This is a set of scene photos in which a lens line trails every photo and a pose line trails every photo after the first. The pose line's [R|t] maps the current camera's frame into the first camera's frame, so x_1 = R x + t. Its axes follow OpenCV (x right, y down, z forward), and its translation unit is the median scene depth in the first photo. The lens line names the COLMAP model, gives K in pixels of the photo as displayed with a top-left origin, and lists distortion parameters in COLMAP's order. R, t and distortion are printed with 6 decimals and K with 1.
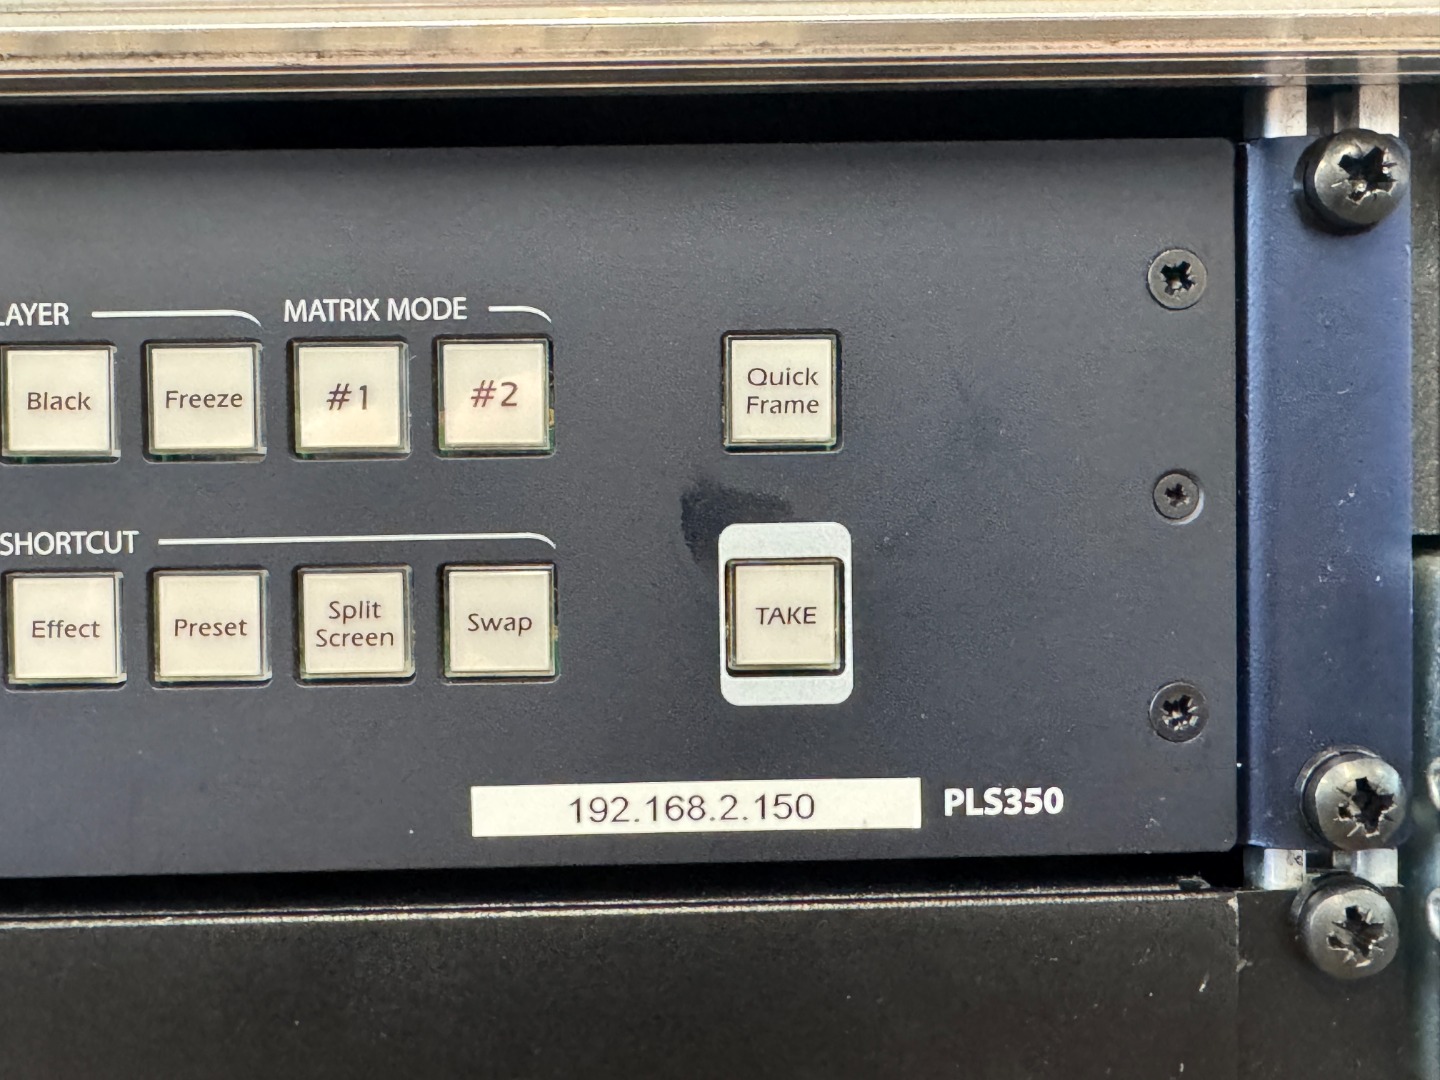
lens RADIAL K [[1722.6, 0, 720.1], [0, 1722.6, 508.4], [0, 0, 1]] dist [-0.007061, -0.010612]
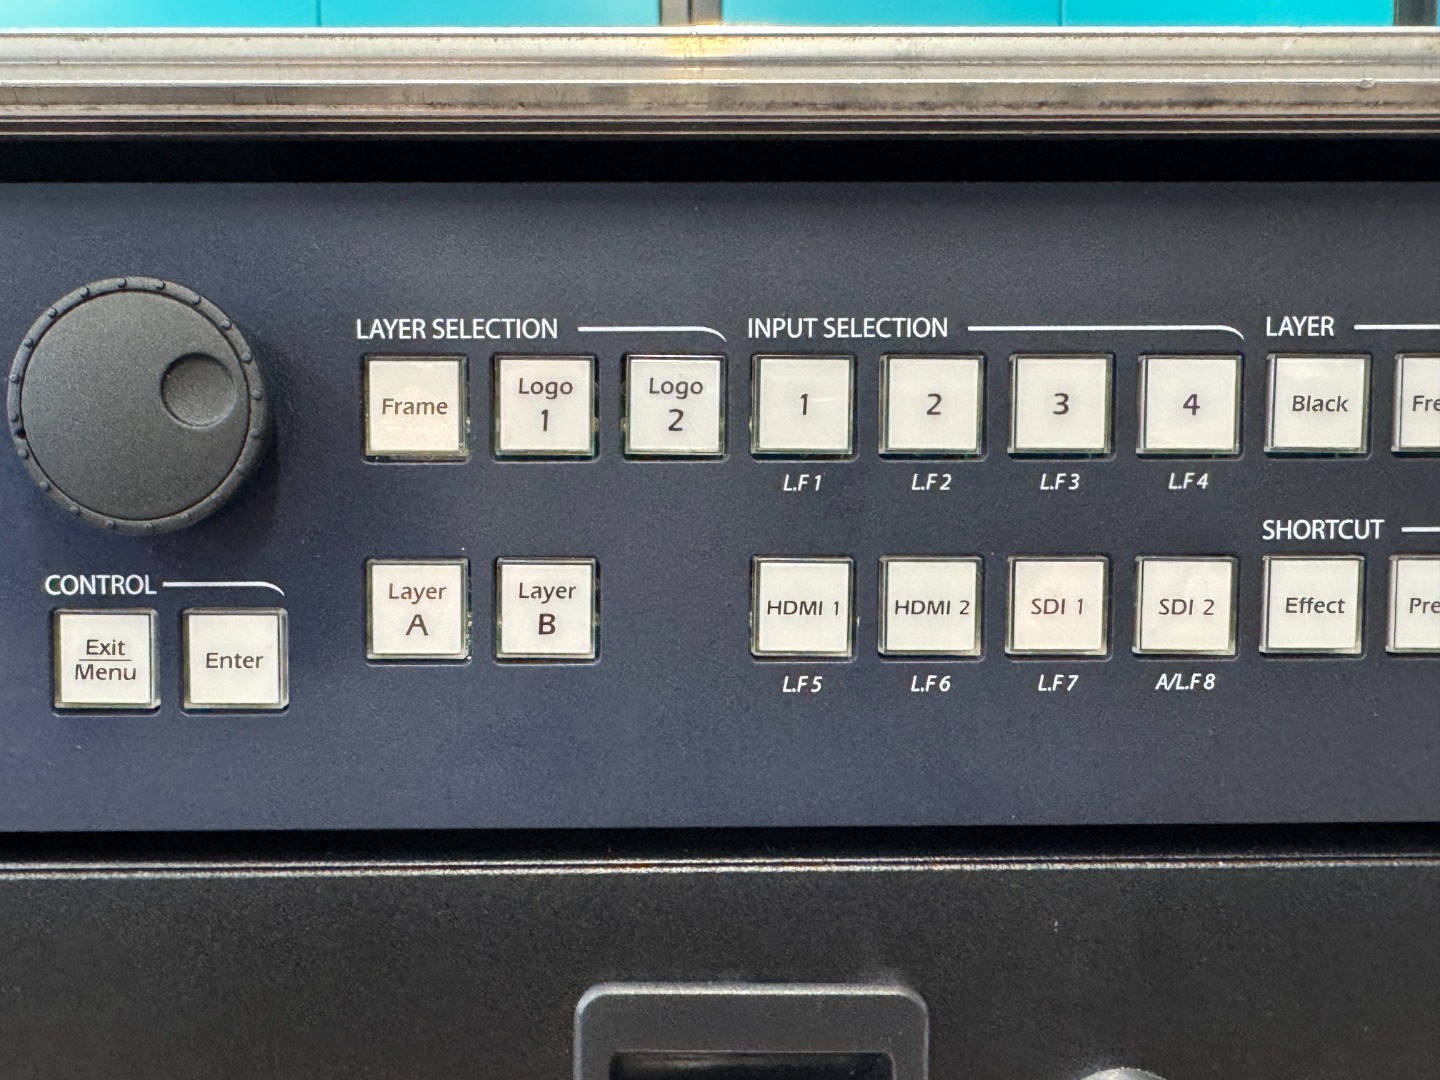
lens RADIAL K [[1546.2, 0, 720.0], [0, 1546.2, 540.0], [0, 0, 1]] dist [-0.008924, -0.006289]
pose [[0.999799, 0.011397, -0.016504, -0.599176], [-0.011075, 0.999749, 0.019463, 0.009271], [0.016721, -0.019277, 0.999674, -0.016269]]
